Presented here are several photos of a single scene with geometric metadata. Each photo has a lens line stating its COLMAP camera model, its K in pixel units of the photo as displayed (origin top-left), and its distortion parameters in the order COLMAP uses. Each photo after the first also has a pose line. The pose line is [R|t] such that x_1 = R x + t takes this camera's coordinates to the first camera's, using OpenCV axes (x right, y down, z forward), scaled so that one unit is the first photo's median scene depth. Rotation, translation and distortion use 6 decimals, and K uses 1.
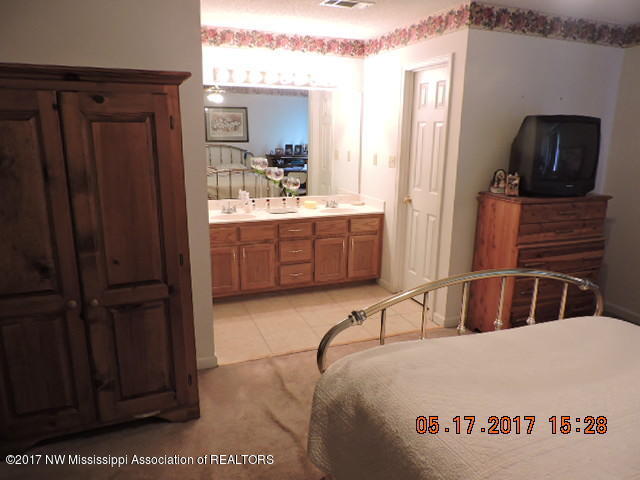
lens RADIAL K [[455.5, 0, 321.6], [0, 455.5, 241.0], [0, 0, 1]] dist [-0.012478, -0.009923]
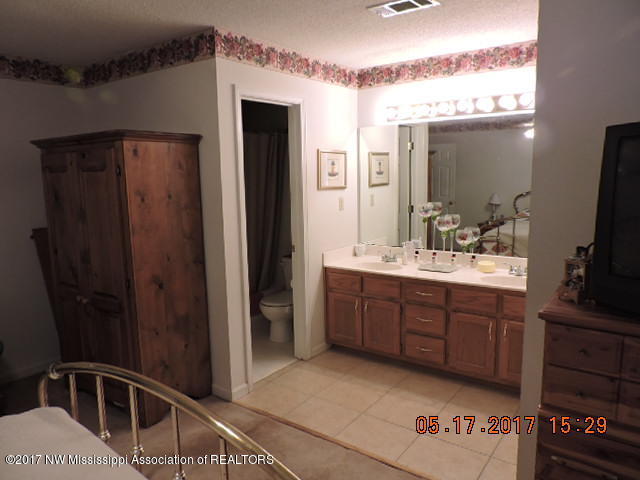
lens RADIAL K [[495.7, 0, 320.0], [0, 495.7, 240.0], [0, 0, 1]] dist [0.157604, -0.003140]
pose [[0.559776, 0.102096, -0.822330, 0.606084], [-0.172875, 0.984933, 0.004605, -0.096943], [0.810411, 0.139583, 0.568992, 0.350723]]
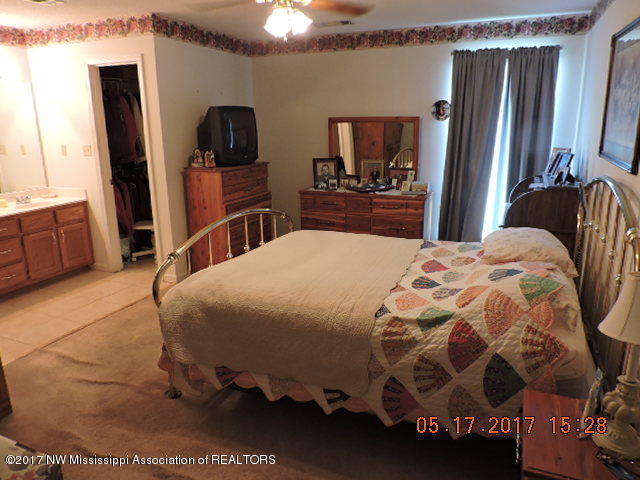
lens RADIAL K [[455.5, 0, 321.6], [0, 455.5, 241.0], [0, 0, 1]] dist [-0.012478, -0.009923]
pose [[0.694978, -0.200086, 0.690631, -0.259747], [0.186307, 0.977809, 0.095807, 0.035101], [-0.694474, 0.062086, 0.716834, -0.130567]]
